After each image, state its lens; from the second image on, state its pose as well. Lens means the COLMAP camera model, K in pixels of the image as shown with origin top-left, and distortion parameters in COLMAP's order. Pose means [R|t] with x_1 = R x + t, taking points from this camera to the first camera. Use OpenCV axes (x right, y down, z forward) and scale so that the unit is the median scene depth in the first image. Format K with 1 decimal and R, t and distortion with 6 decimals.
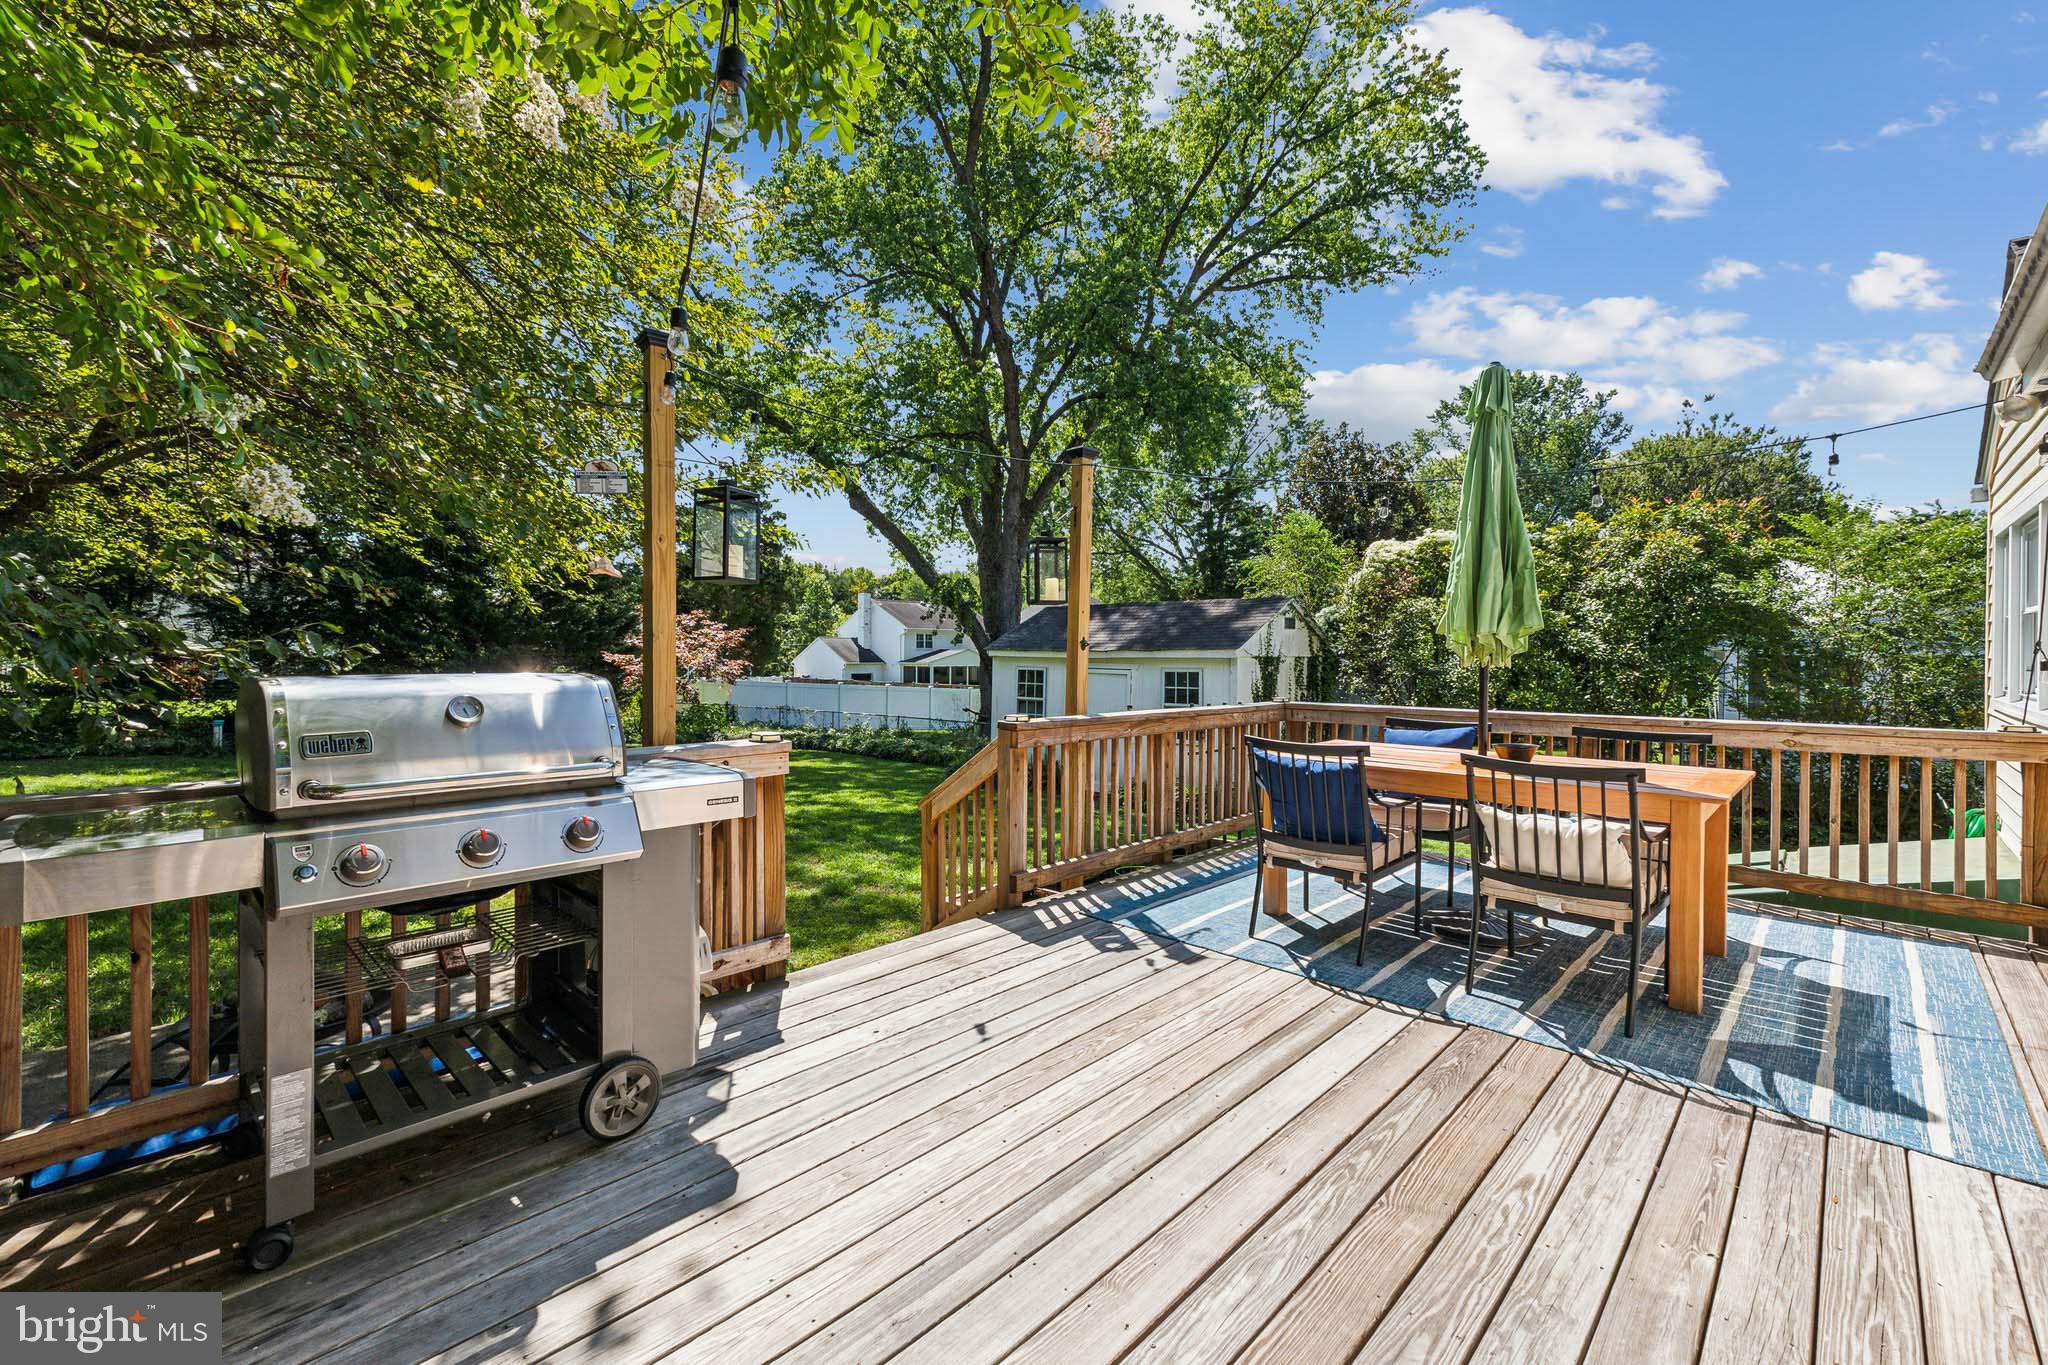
lens RADIAL K [[873.6, 0, 1026.6], [0, 873.6, 668.1], [0, 0, 1]] dist [-0.002041, -0.000224]
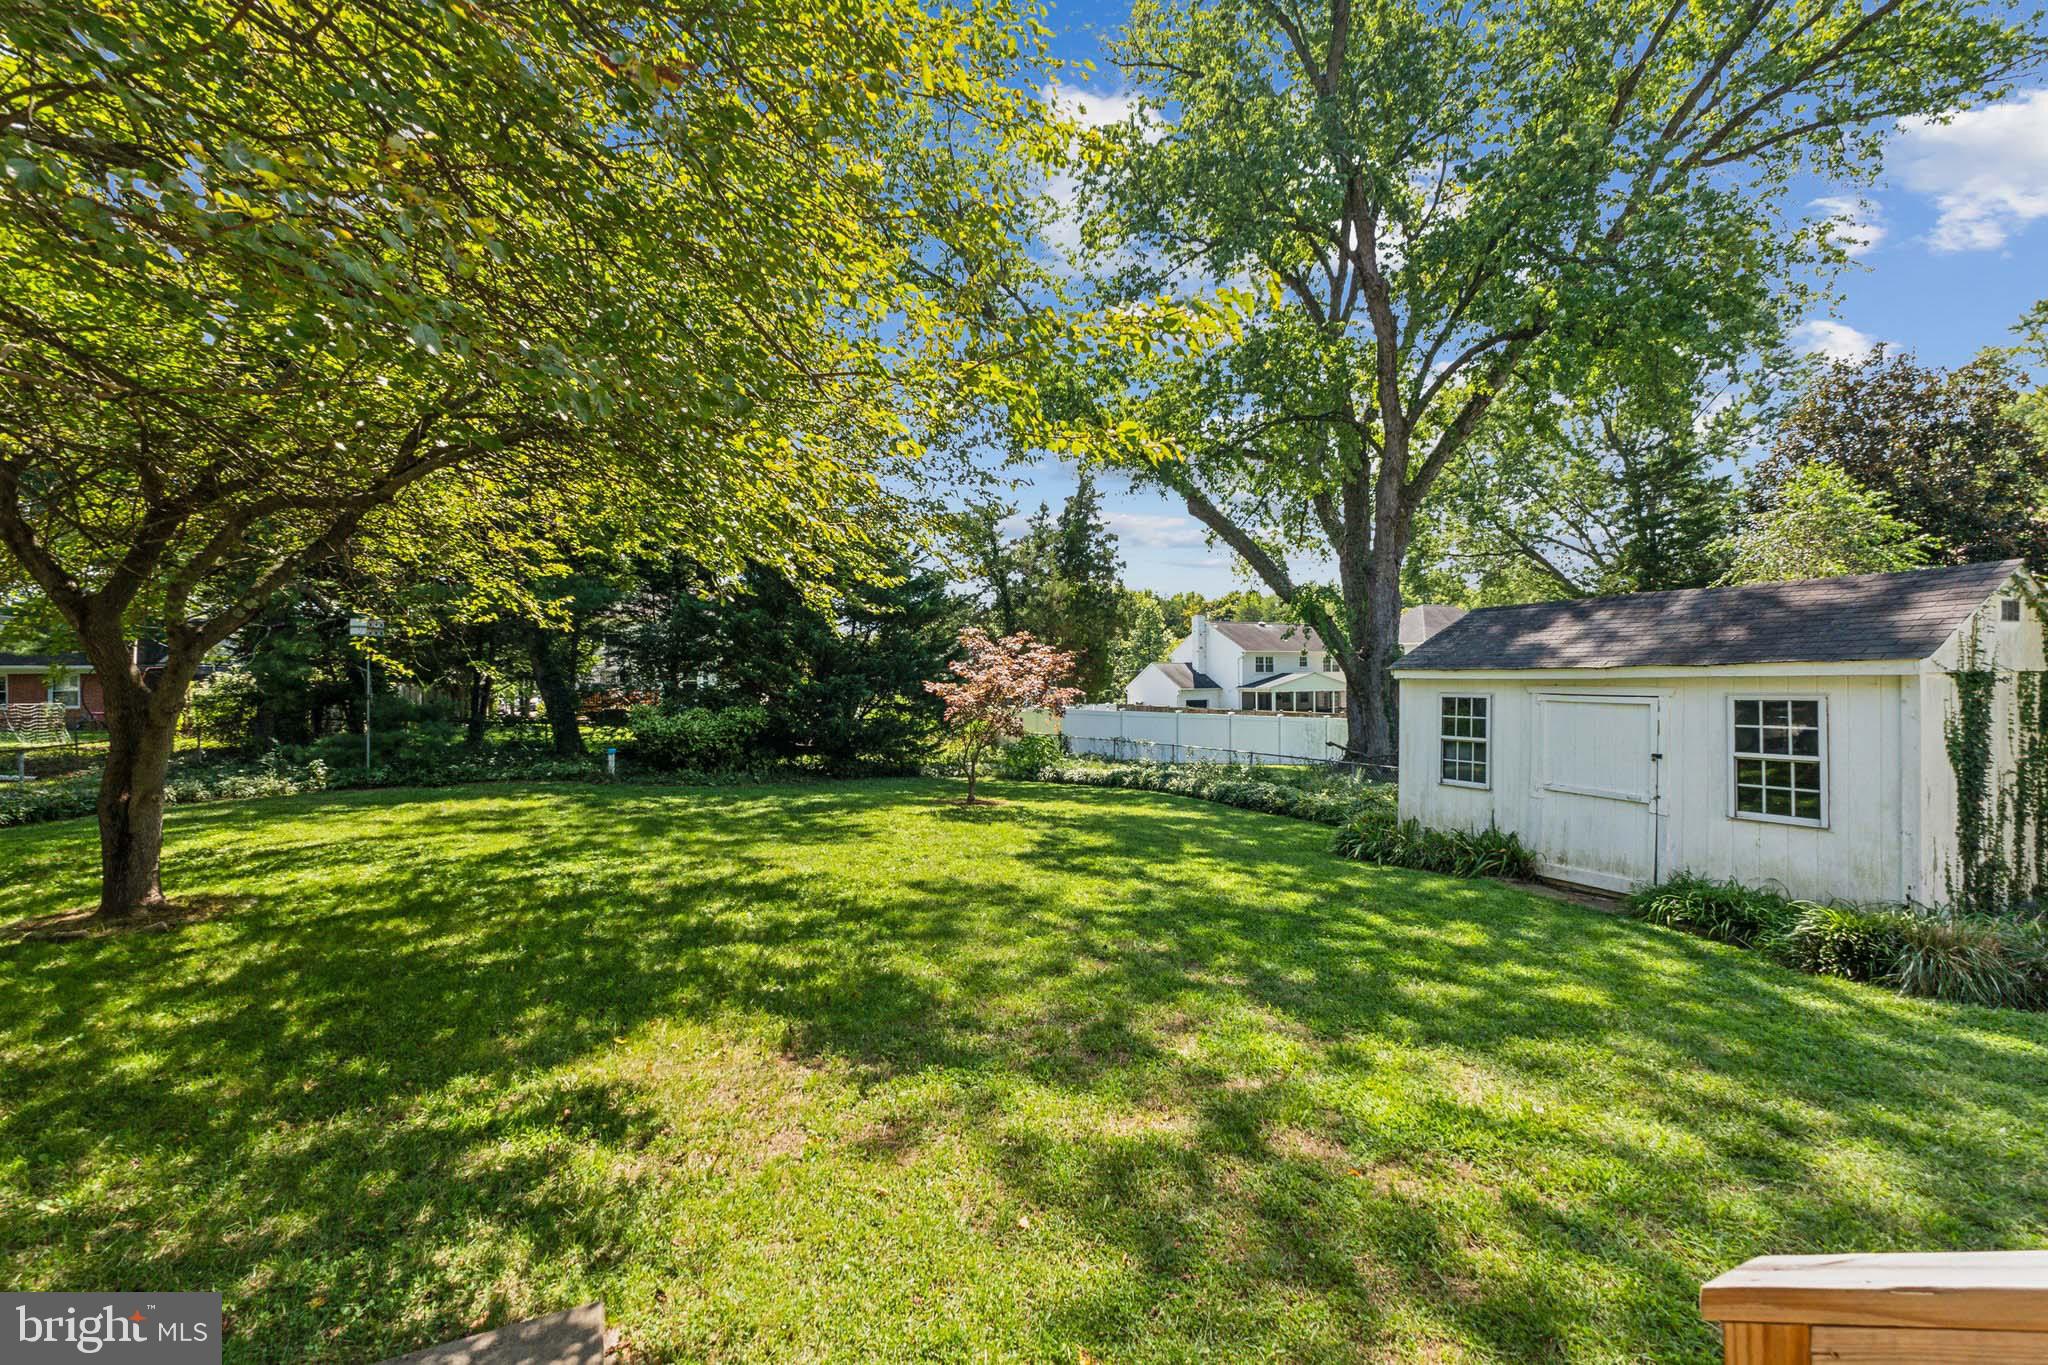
lens RADIAL K [[873.6, 0, 1026.6], [0, 873.6, 668.1], [0, 0, 1]] dist [-0.002041, -0.000224]
pose [[0.930869, -0.019096, -0.364855, -0.032346], [0.008360, 0.999485, -0.030983, -0.001401], [0.365259, 0.025791, 0.930549, 0.111838]]
